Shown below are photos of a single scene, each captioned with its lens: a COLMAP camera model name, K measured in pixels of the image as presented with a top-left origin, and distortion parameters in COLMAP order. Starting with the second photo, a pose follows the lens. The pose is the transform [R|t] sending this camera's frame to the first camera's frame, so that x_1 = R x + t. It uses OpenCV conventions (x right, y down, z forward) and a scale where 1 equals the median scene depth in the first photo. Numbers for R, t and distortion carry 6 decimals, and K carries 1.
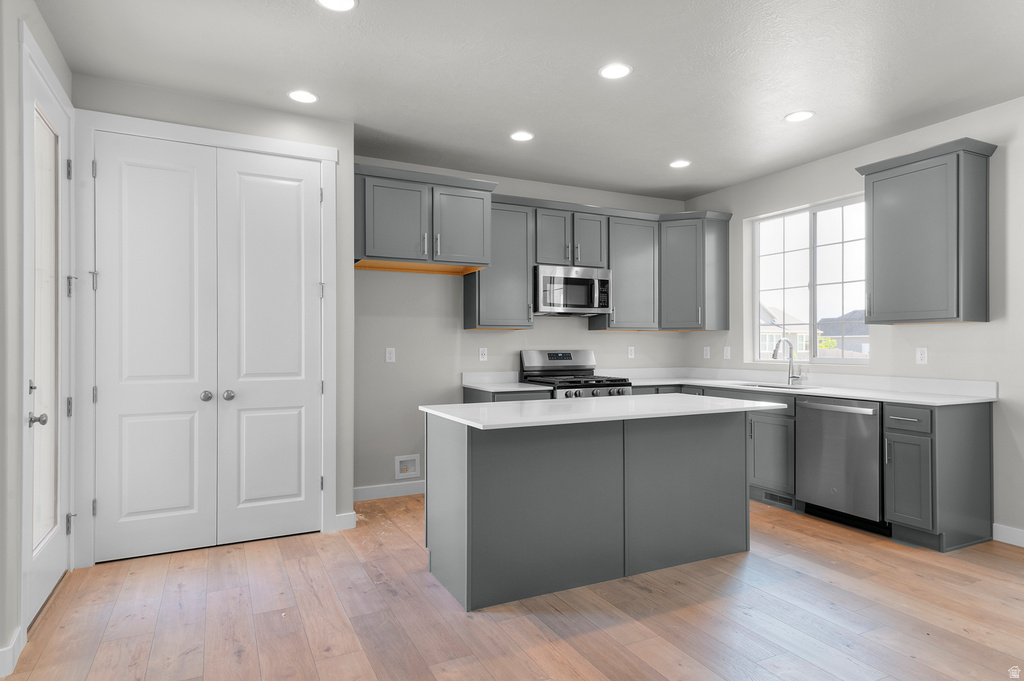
lens RADIAL K [[594.3, 0, 507.7], [0, 594.3, 339.5], [0, 0, 1]] dist [0.005635, 0.002178]
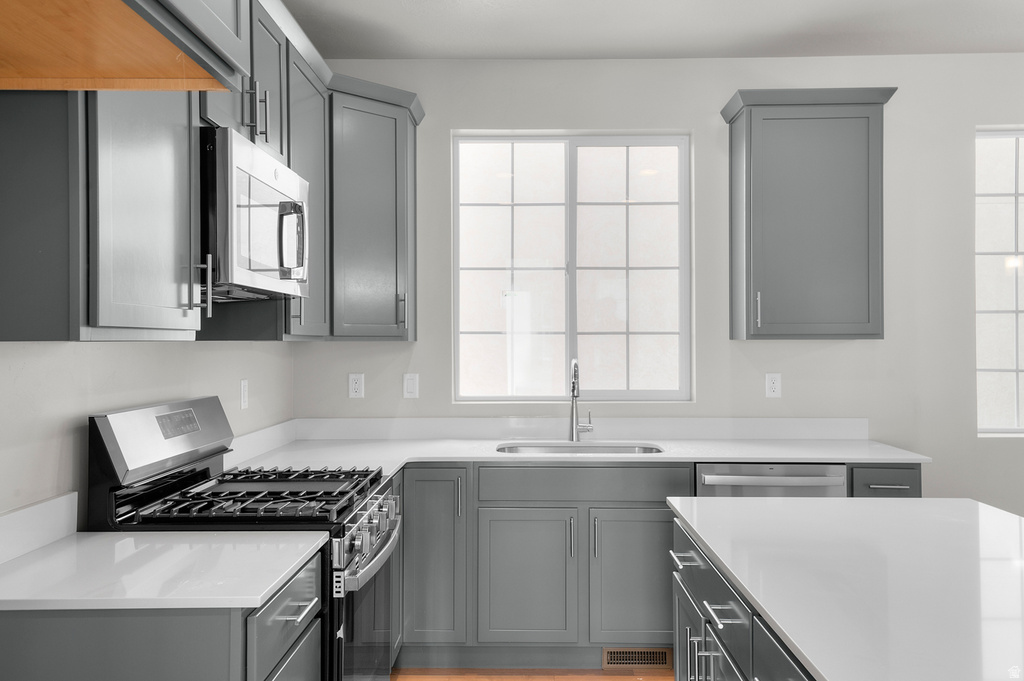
lens RADIAL K [[841.4, 0, 508.8], [0, 841.4, 331.0], [0, 0, 1]] dist [0.038311, 0.027372]
pose [[0.448185, 0.013888, 0.893833, -0.321765], [-0.005588, 0.999903, -0.012734, -0.021434], [-0.893923, 0.000713, 0.448220, 0.833683]]
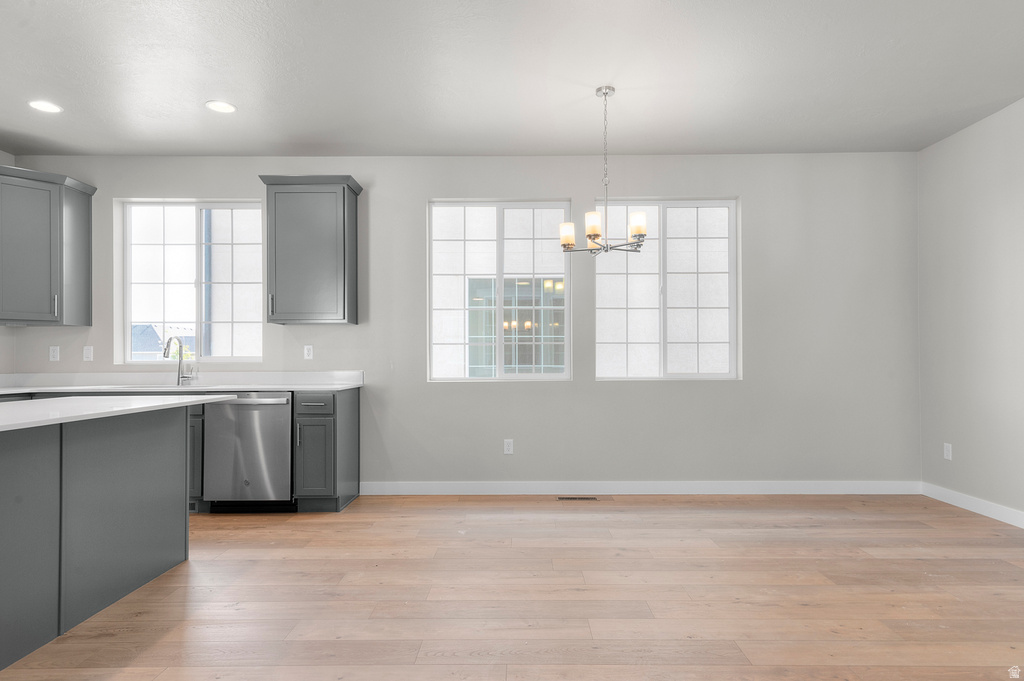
lens RADIAL K [[618.2, 0, 513.0], [0, 618.2, 350.8], [0, 0, 1]] dist [0.039683, -0.001414]
pose [[0.451217, 0.010573, 0.892352, -0.205020], [-0.003292, 0.999943, -0.010183, 0.035591], [-0.892408, 0.001657, 0.451226, 0.098779]]
